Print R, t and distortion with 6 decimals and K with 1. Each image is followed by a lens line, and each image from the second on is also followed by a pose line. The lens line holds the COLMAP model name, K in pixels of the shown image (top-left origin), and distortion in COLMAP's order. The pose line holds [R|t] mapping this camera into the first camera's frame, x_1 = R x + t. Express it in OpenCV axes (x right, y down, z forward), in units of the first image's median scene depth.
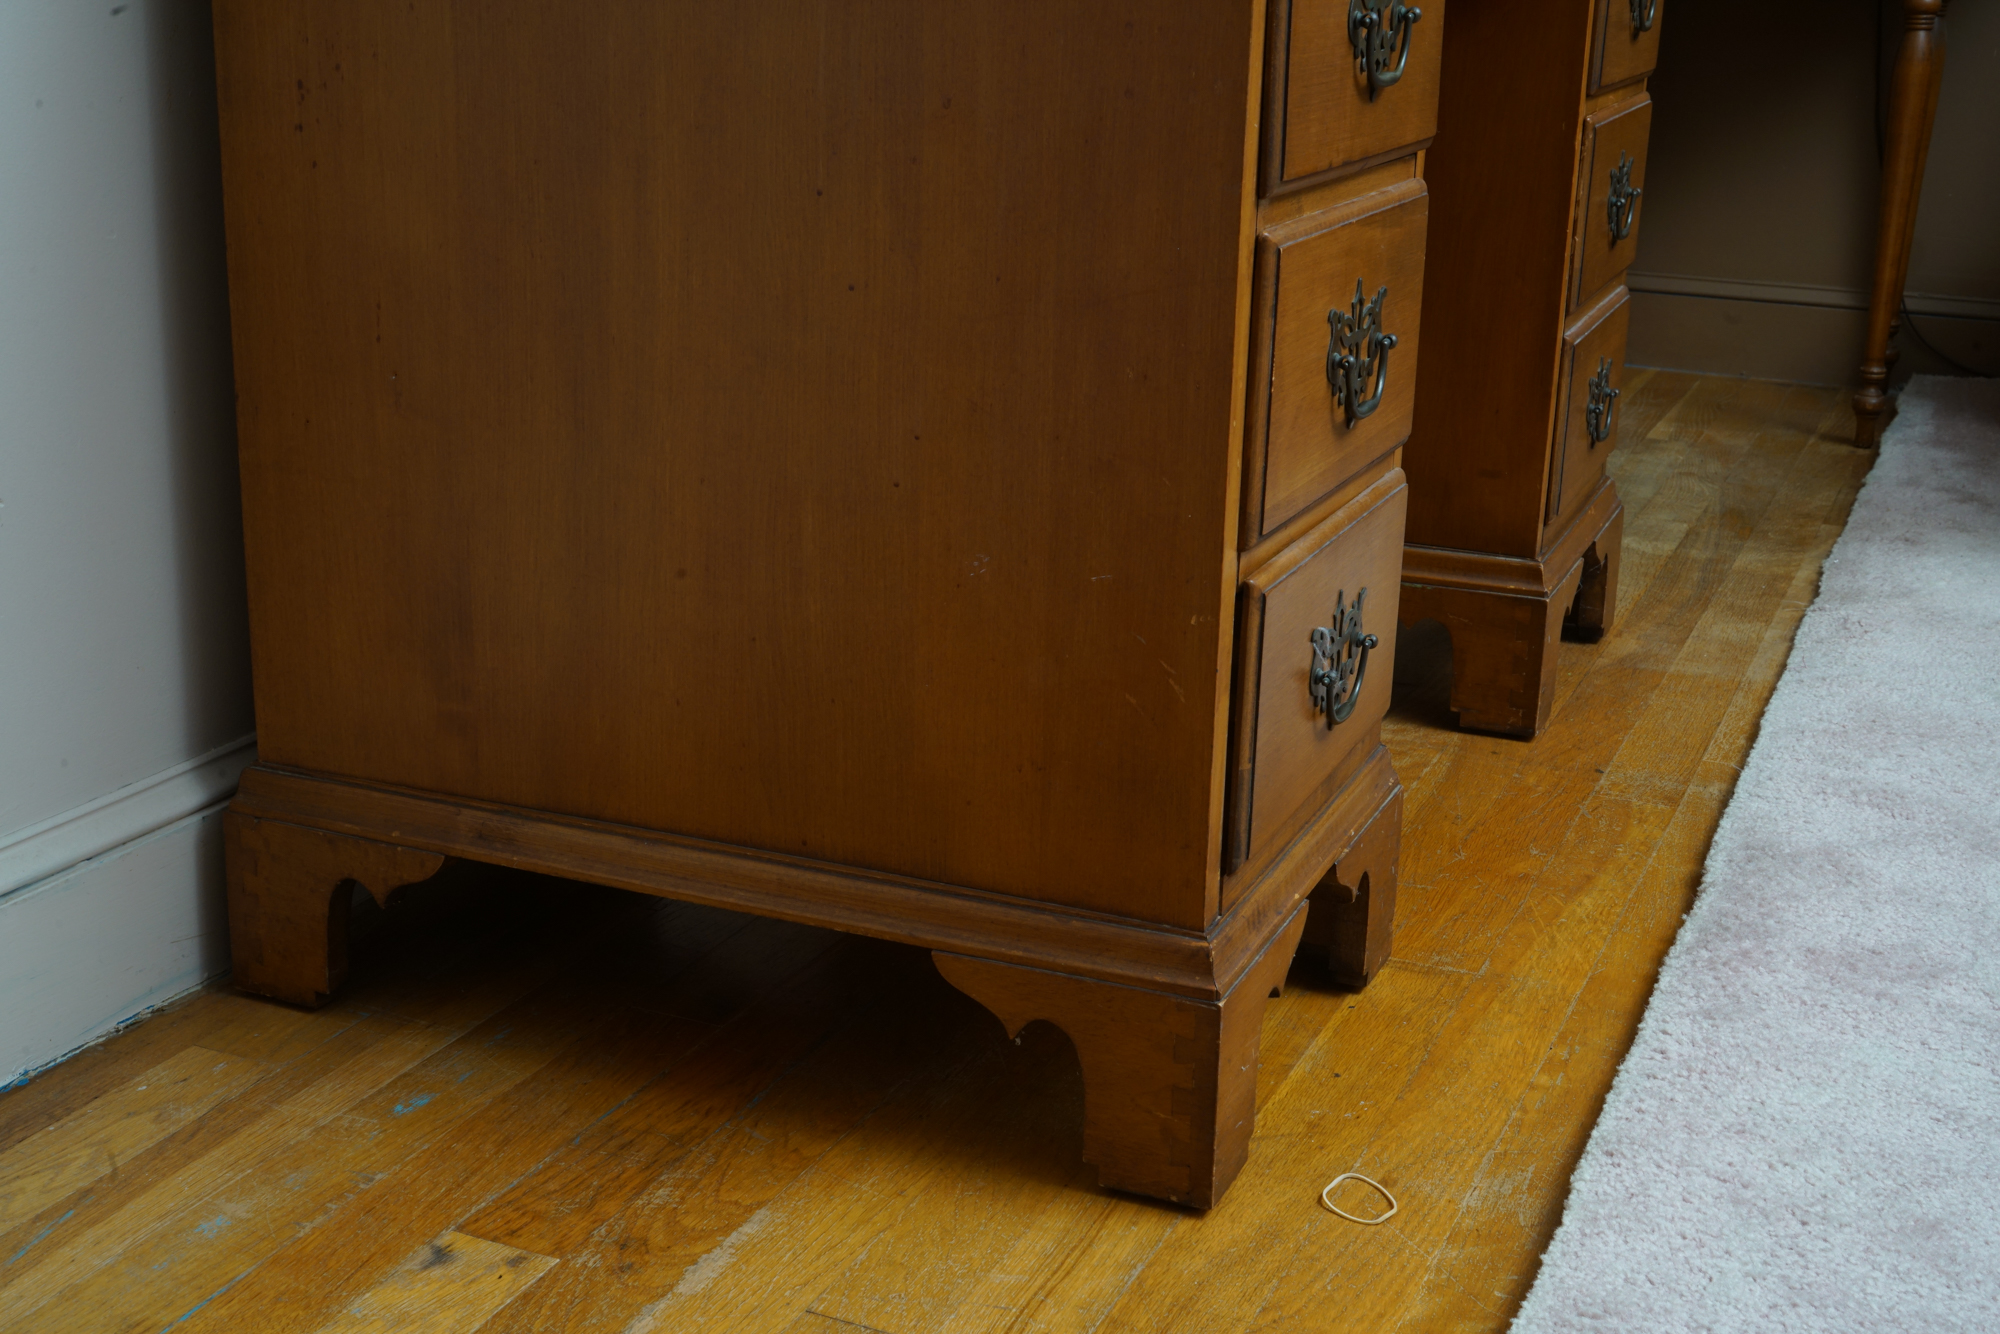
lens RADIAL K [[2575.8, 0, 855.3], [0, 2575.8, 665.1], [0, 0, 1]] dist [-0.025248, -0.030663]
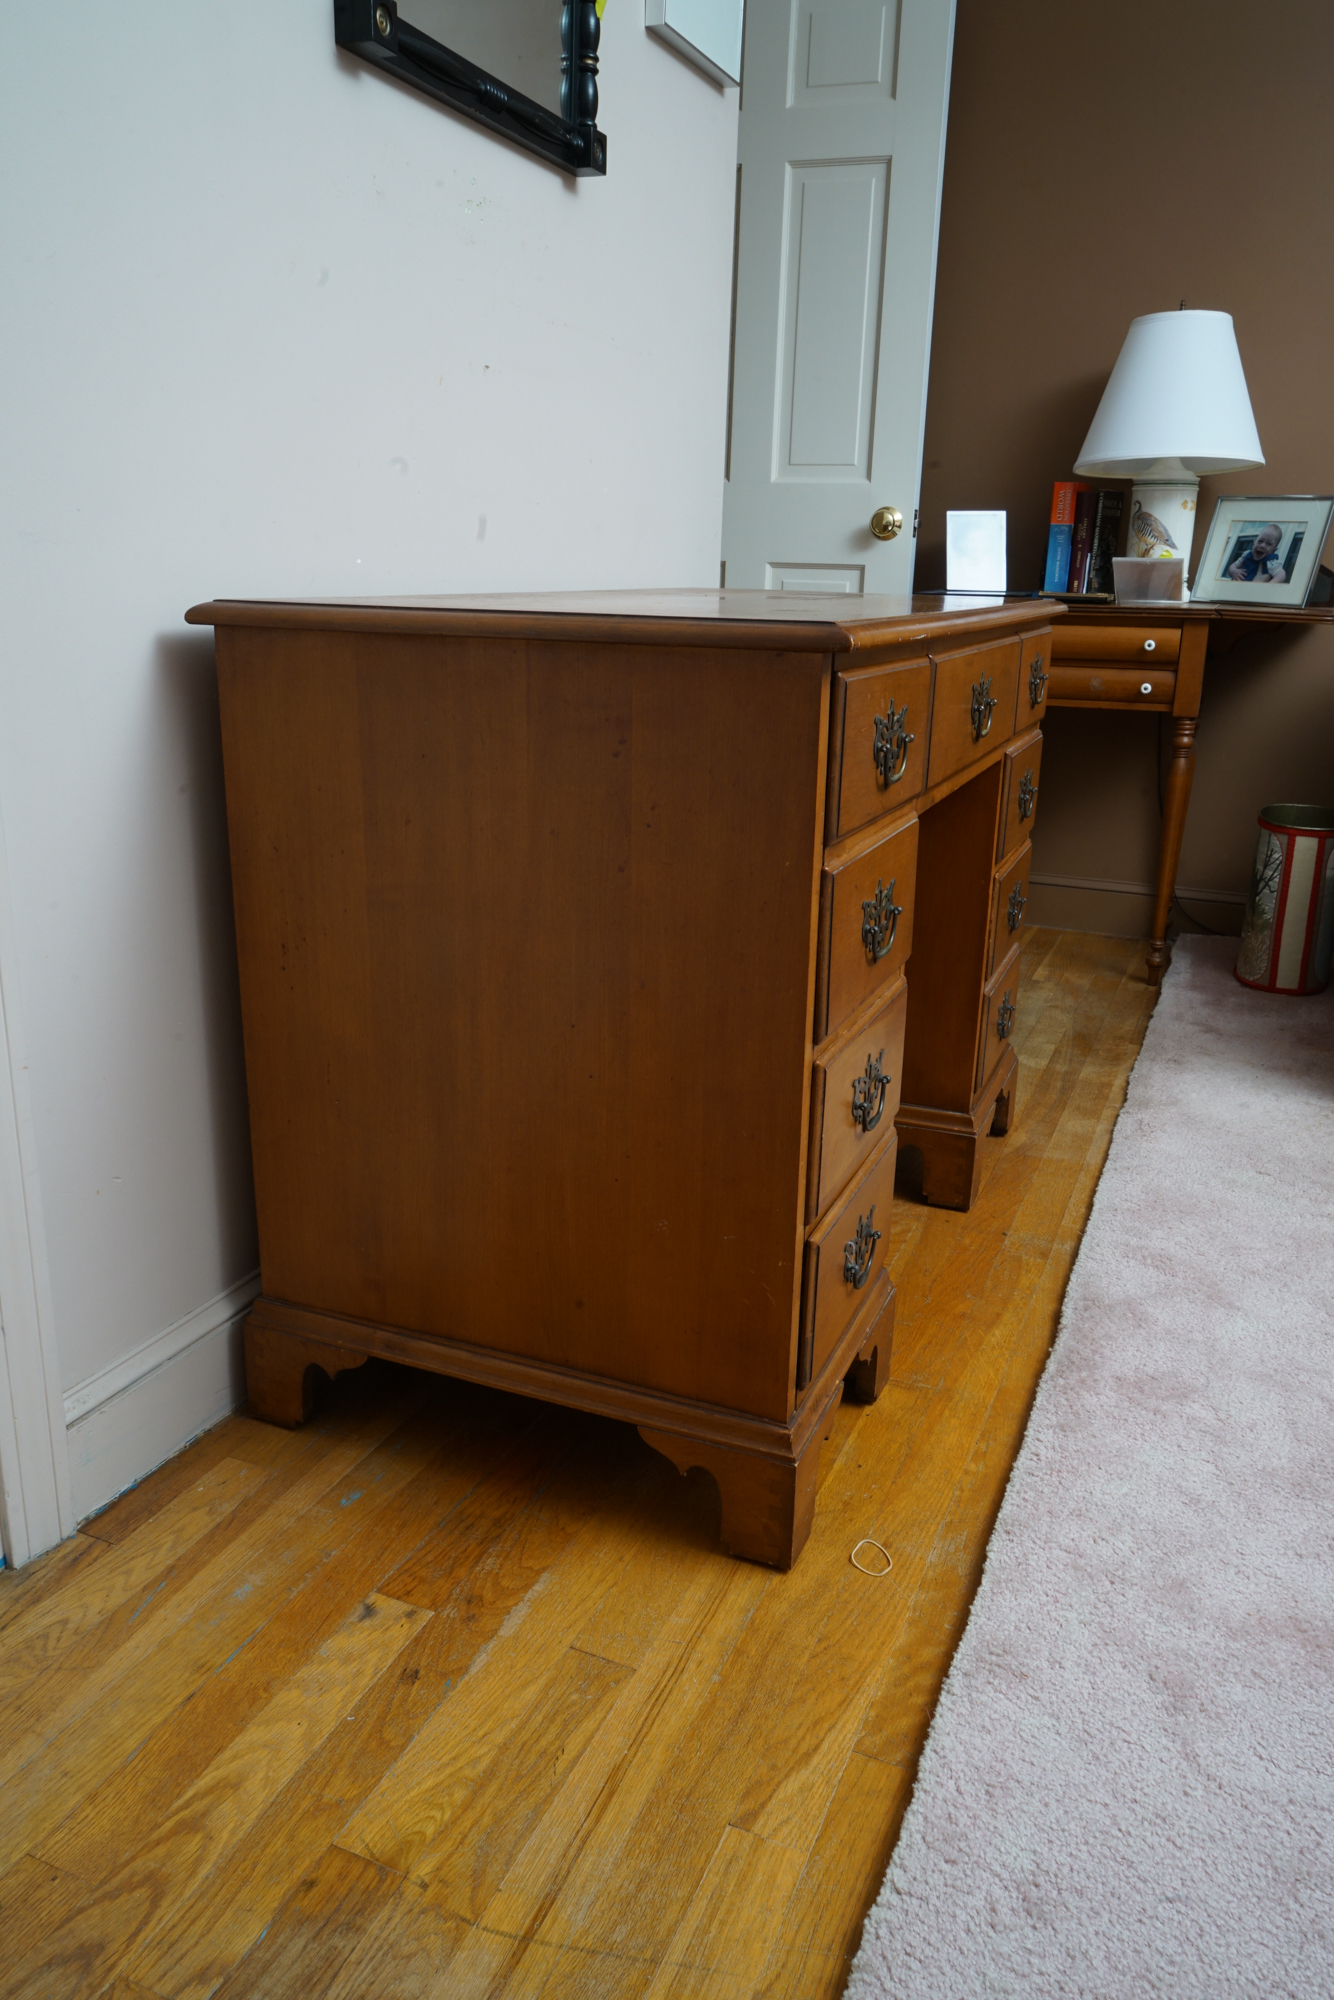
lens RADIAL K [[1463.8, 0, 624.9], [0, 1463.8, 1000.6], [0, 0, 1]] dist [-0.033591, 0.002223]
pose [[0.999693, -0.005624, 0.024139, -0.002212], [0.005475, 0.999966, 0.006221, -0.186612], [-0.024173, -0.006087, 0.999689, -0.027828]]
